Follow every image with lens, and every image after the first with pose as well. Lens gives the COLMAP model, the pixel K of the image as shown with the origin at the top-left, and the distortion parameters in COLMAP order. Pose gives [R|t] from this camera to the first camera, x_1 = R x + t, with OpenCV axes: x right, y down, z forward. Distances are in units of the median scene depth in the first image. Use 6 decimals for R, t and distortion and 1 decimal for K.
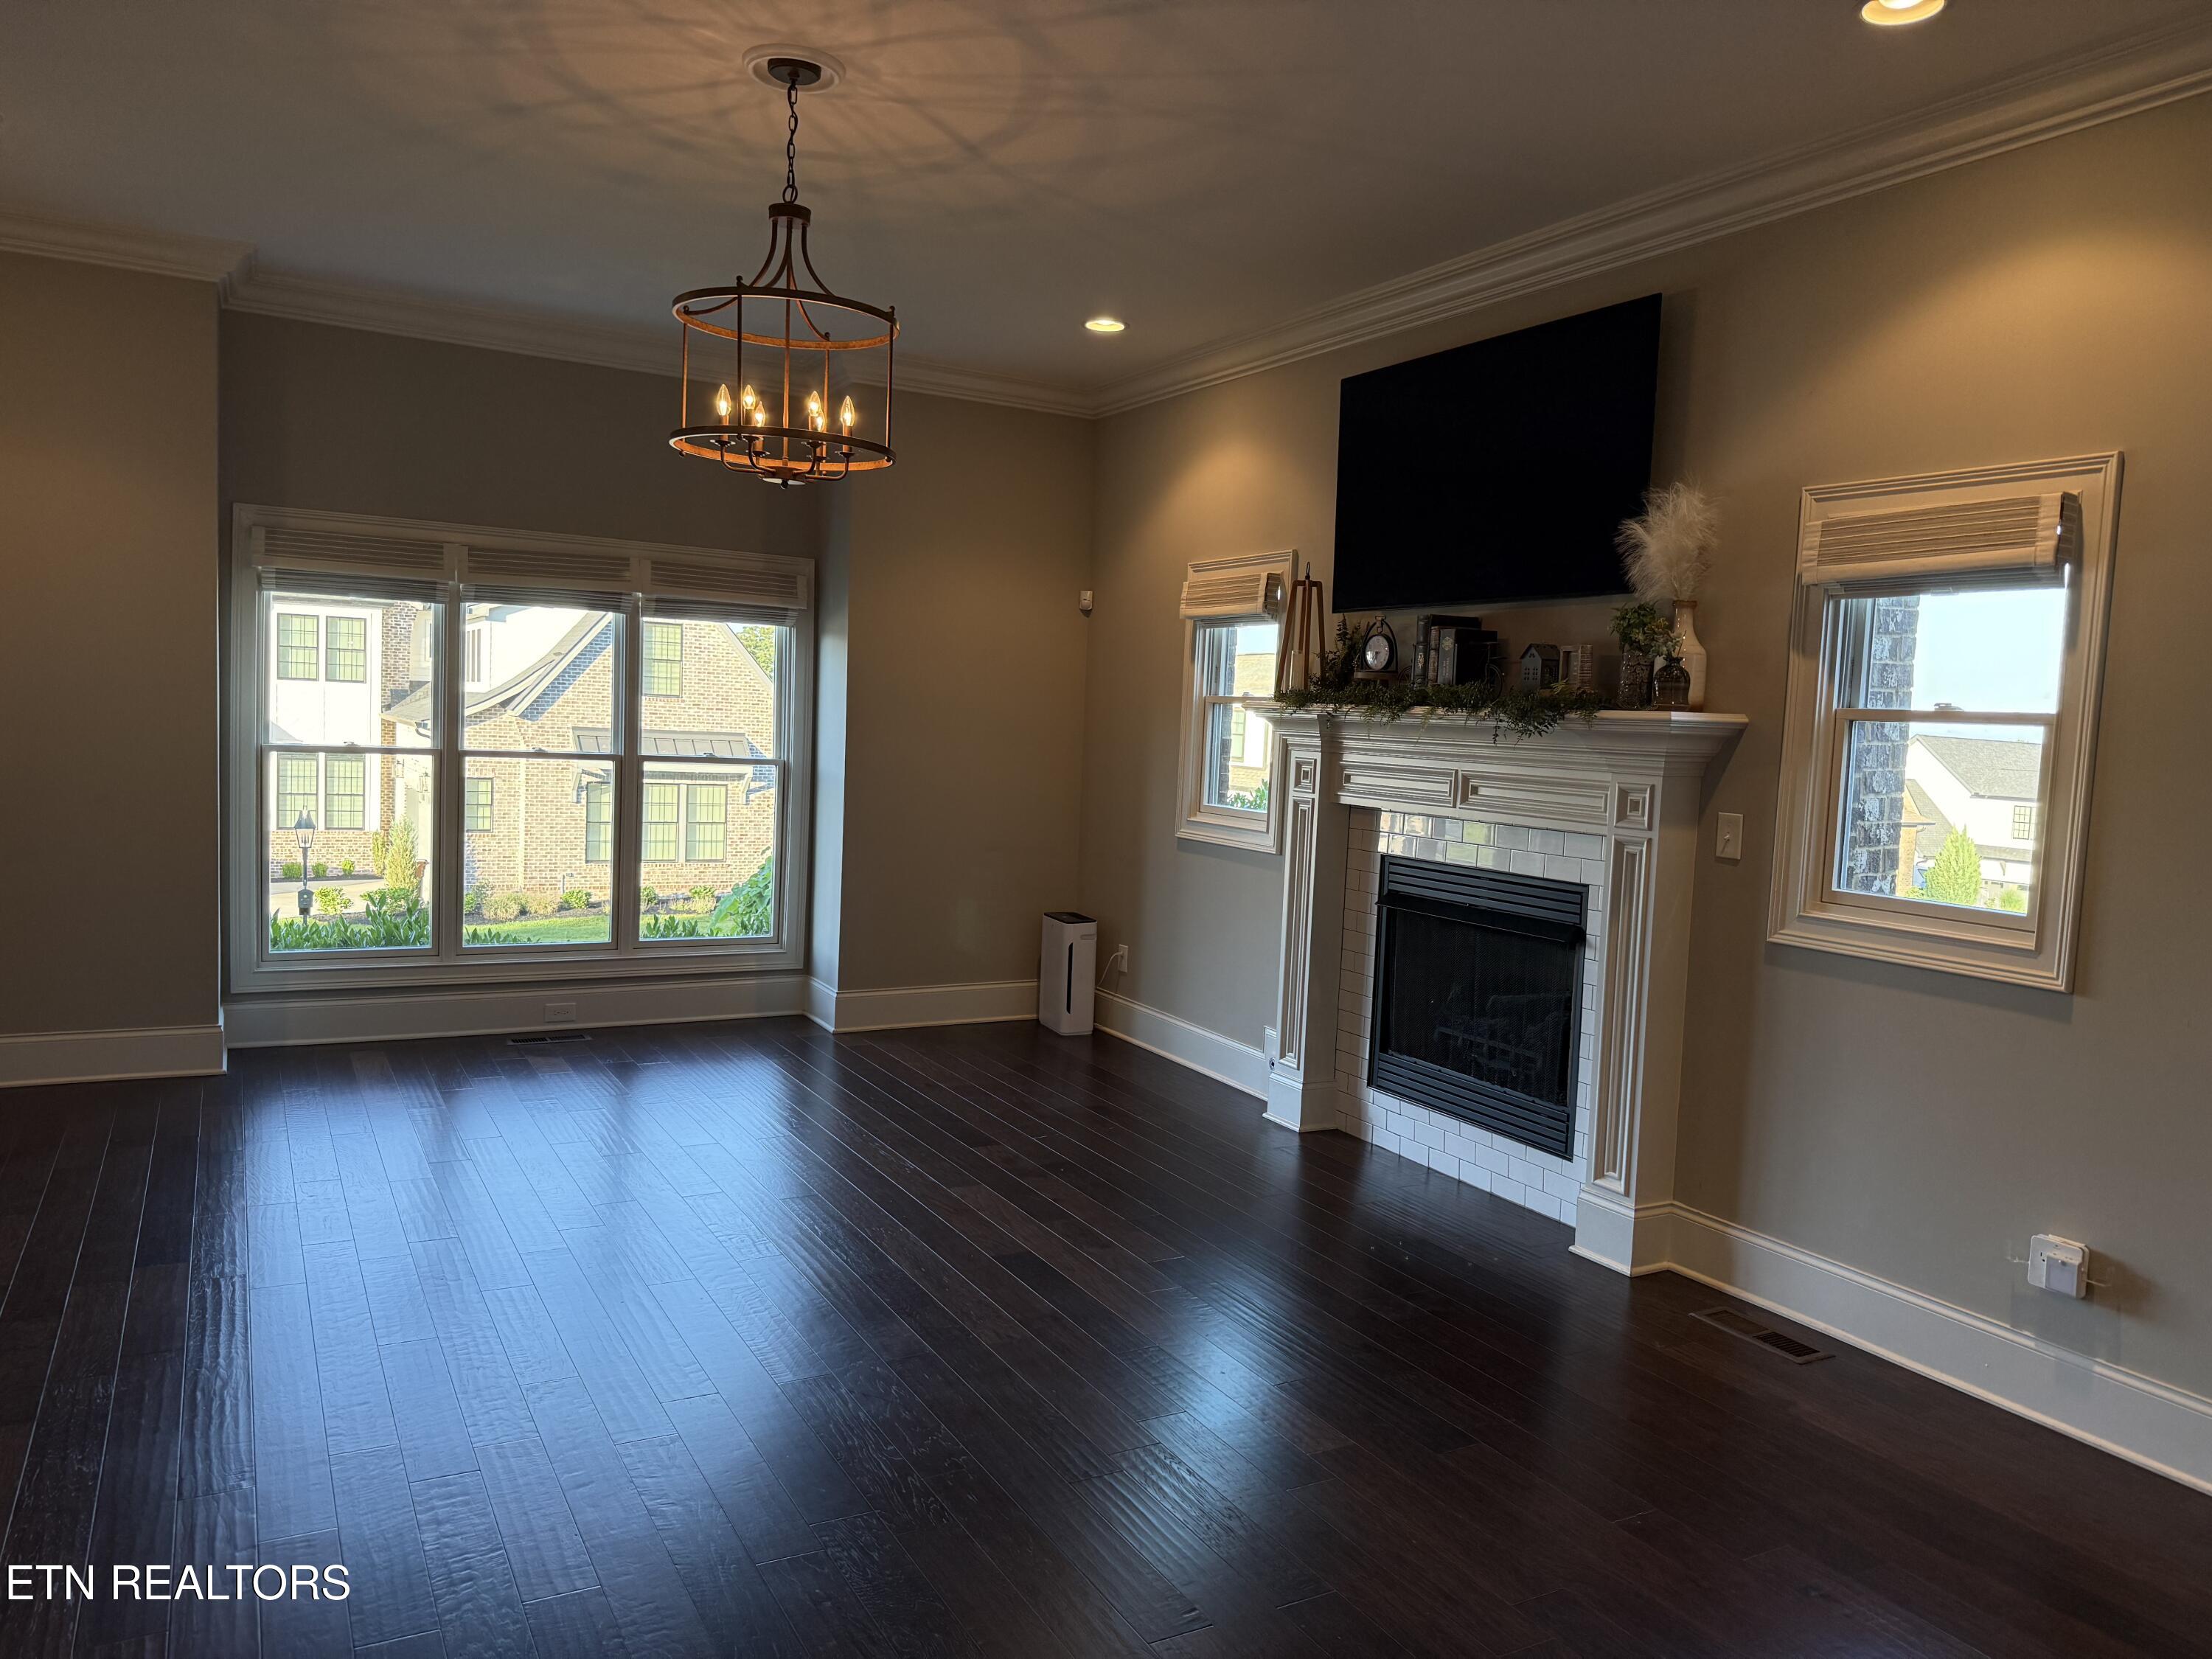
lens RADIAL K [[1529.9, 0, 1117.3], [0, 1529.9, 821.1], [0, 0, 1]] dist [0.134847, -0.264655]
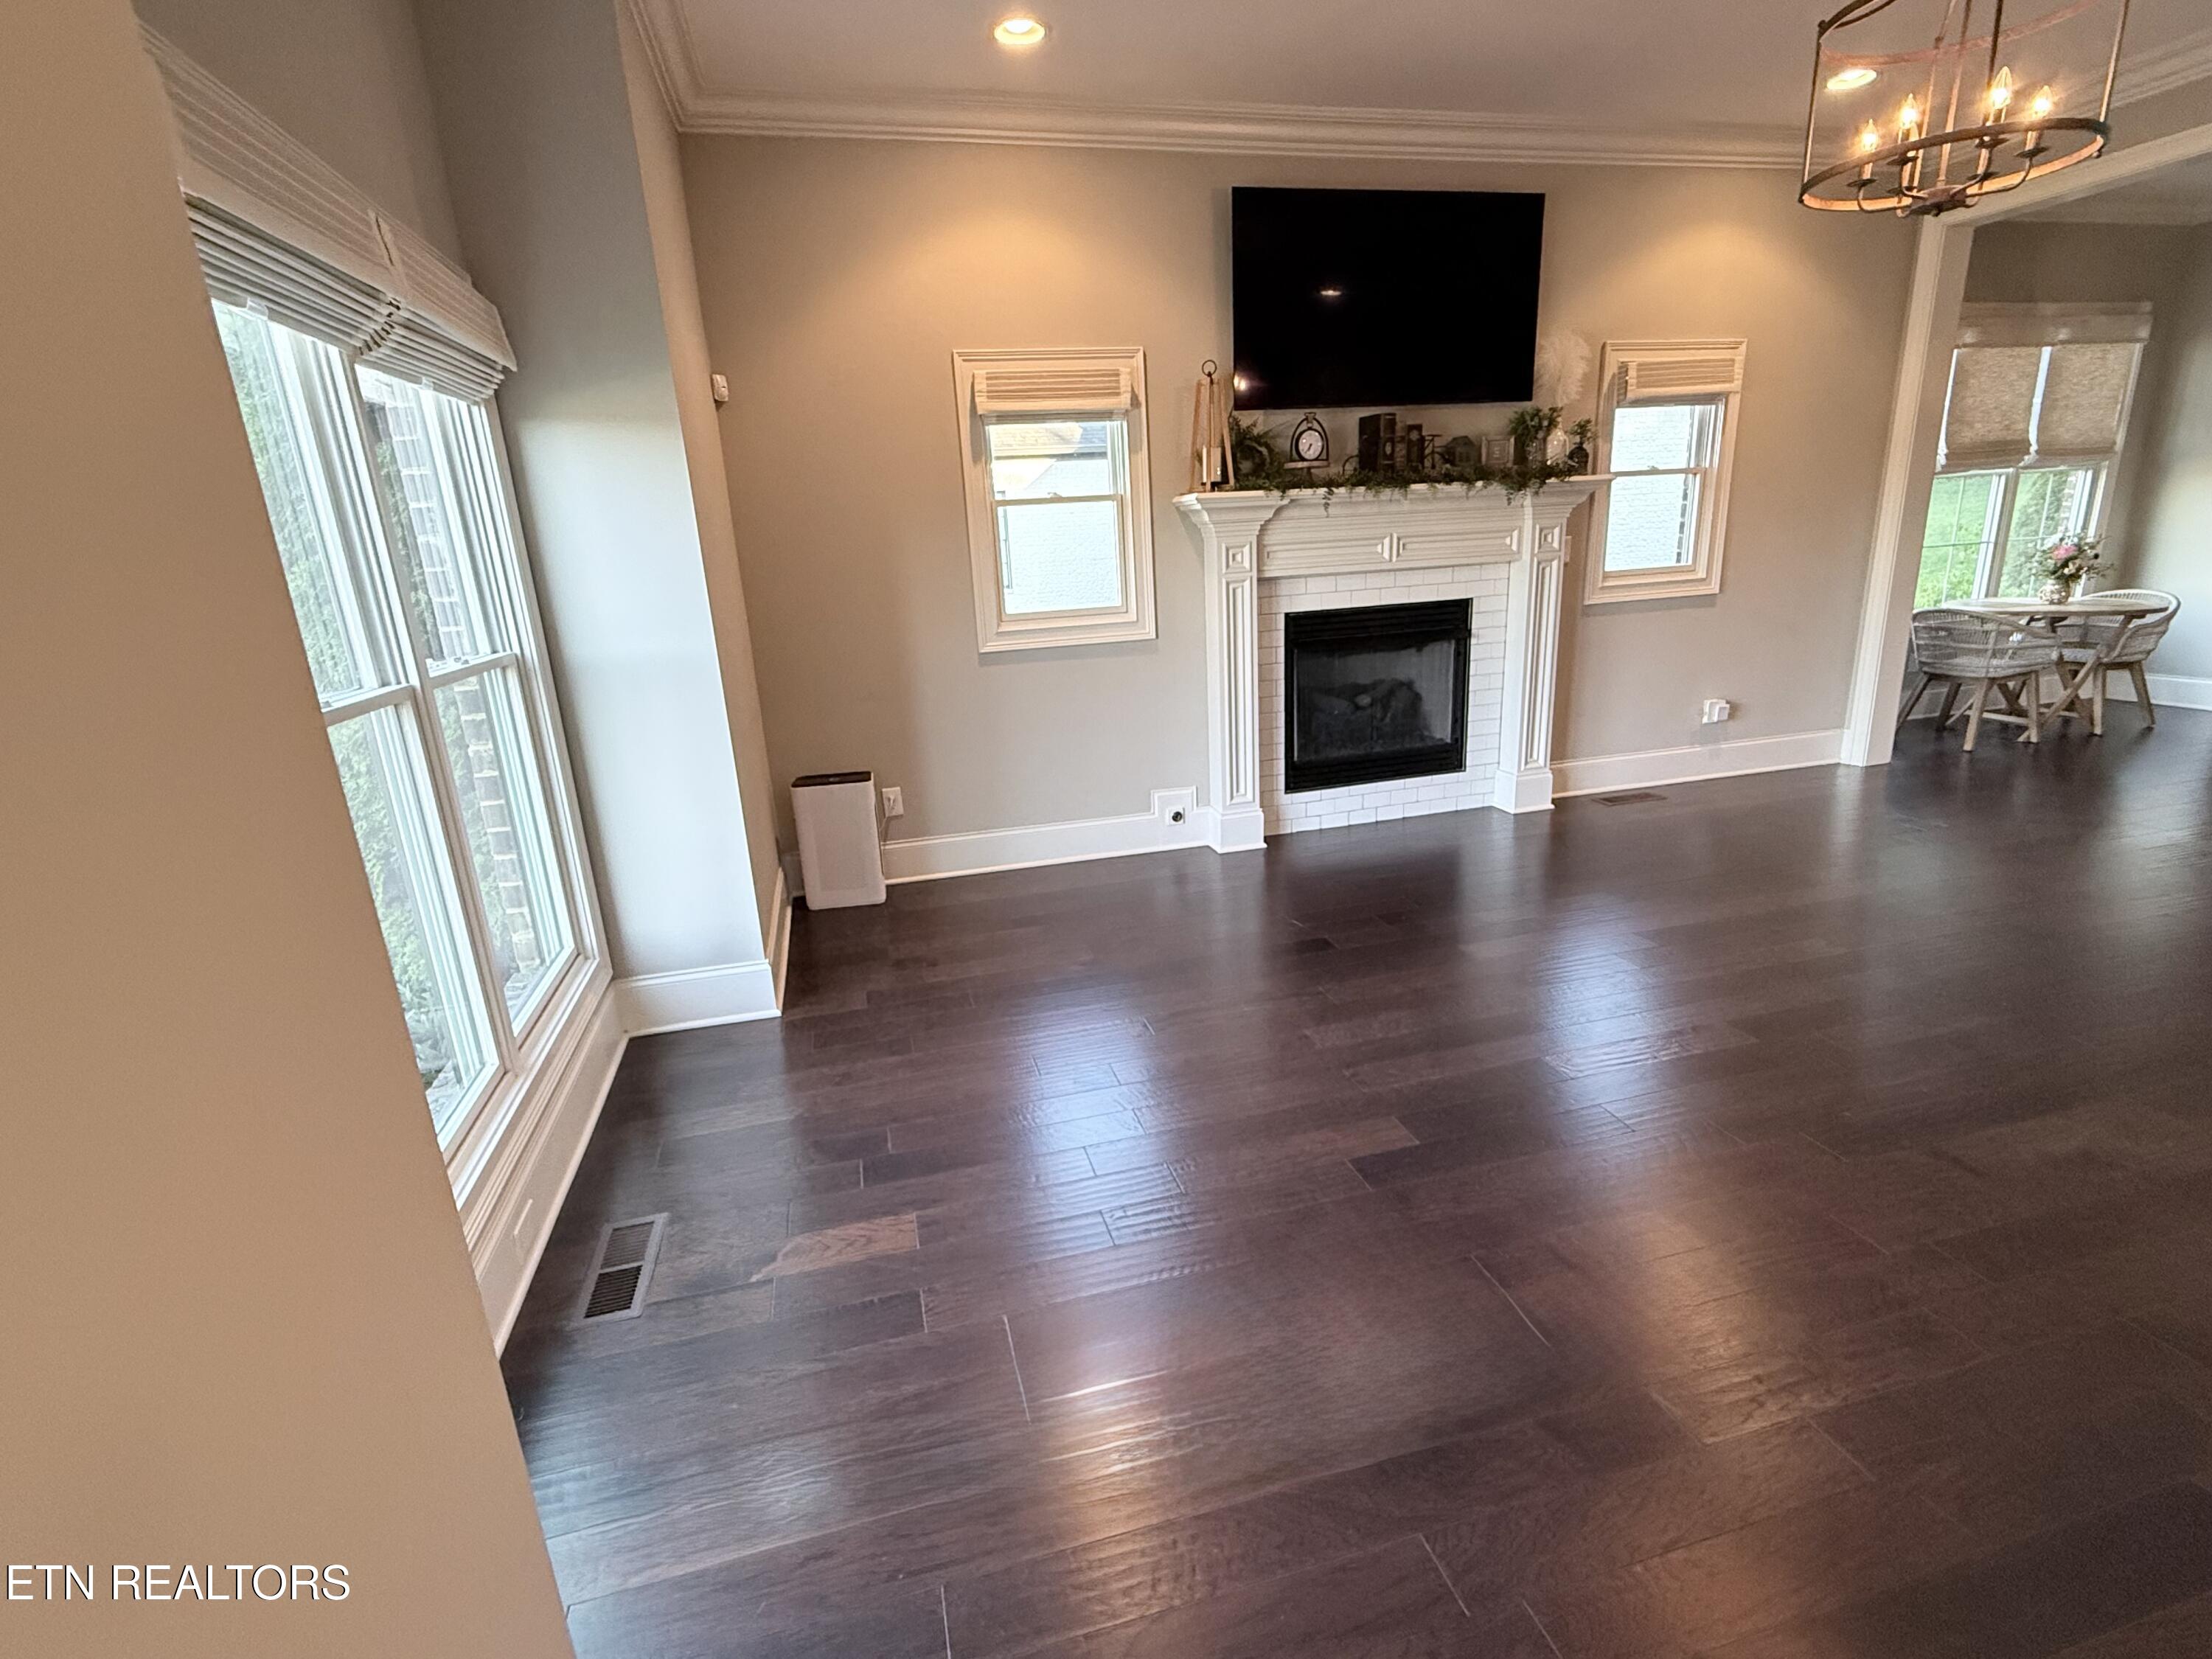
lens RADIAL K [[898.5, 0, 1110.5], [0, 898.5, 724.0], [0, 0, 1]] dist [0.000200, 0.000001]
pose [[0.288282, -0.268956, 0.918997, -0.665662], [0.129687, 0.961866, 0.240820, -0.101808], [-0.948723, 0.049758, 0.312169, 1.072001]]
